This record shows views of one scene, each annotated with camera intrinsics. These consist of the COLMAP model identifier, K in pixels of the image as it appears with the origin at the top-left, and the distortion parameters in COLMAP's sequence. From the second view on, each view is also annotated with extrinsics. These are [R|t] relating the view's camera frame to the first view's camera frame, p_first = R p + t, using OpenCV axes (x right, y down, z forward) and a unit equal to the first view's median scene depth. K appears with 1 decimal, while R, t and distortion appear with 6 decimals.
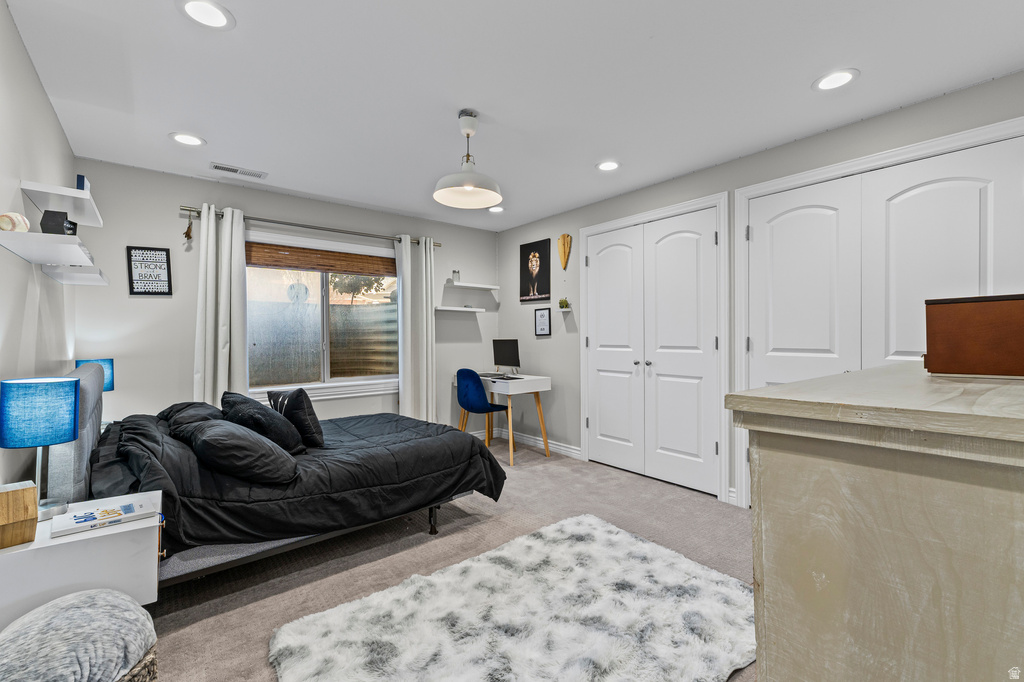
lens RADIAL K [[439.0, 0, 503.2], [0, 439.0, 337.0], [0, 0, 1]] dist [0.001848, 0.000375]
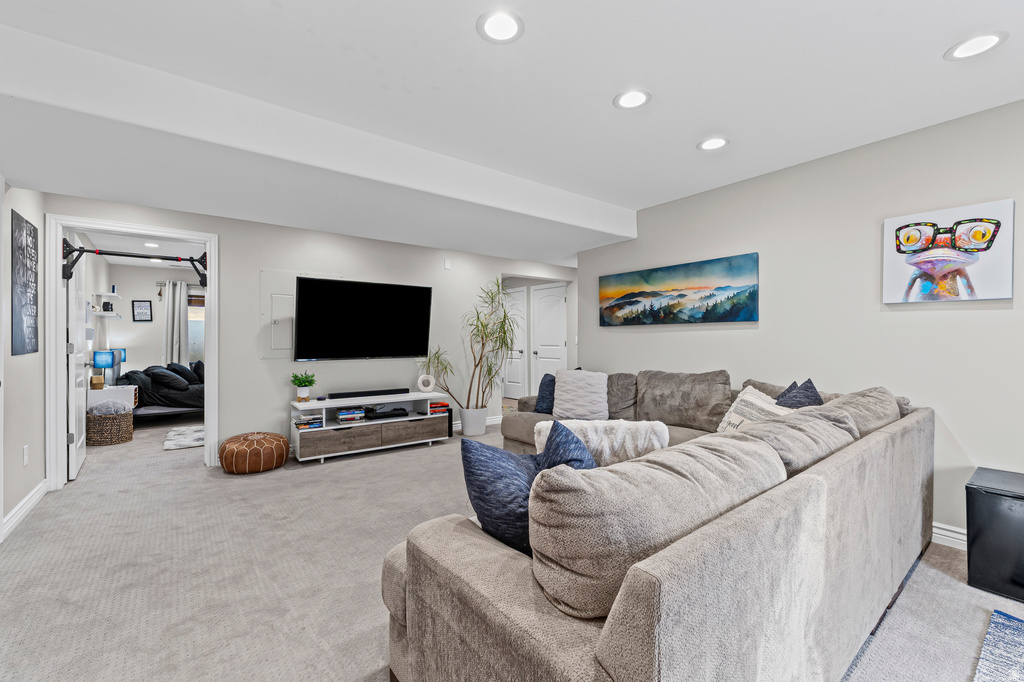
lens RADIAL K [[439.0, 0, 521.7], [0, 439.0, 340.9], [0, 0, 1]] dist [0.001848, 0.000375]
pose [[0.999984, 0.001361, -0.005578, 1.304534], [-0.001380, 0.999993, -0.003445, 0.011219], [0.005573, 0.003453, 0.999979, -1.405444]]
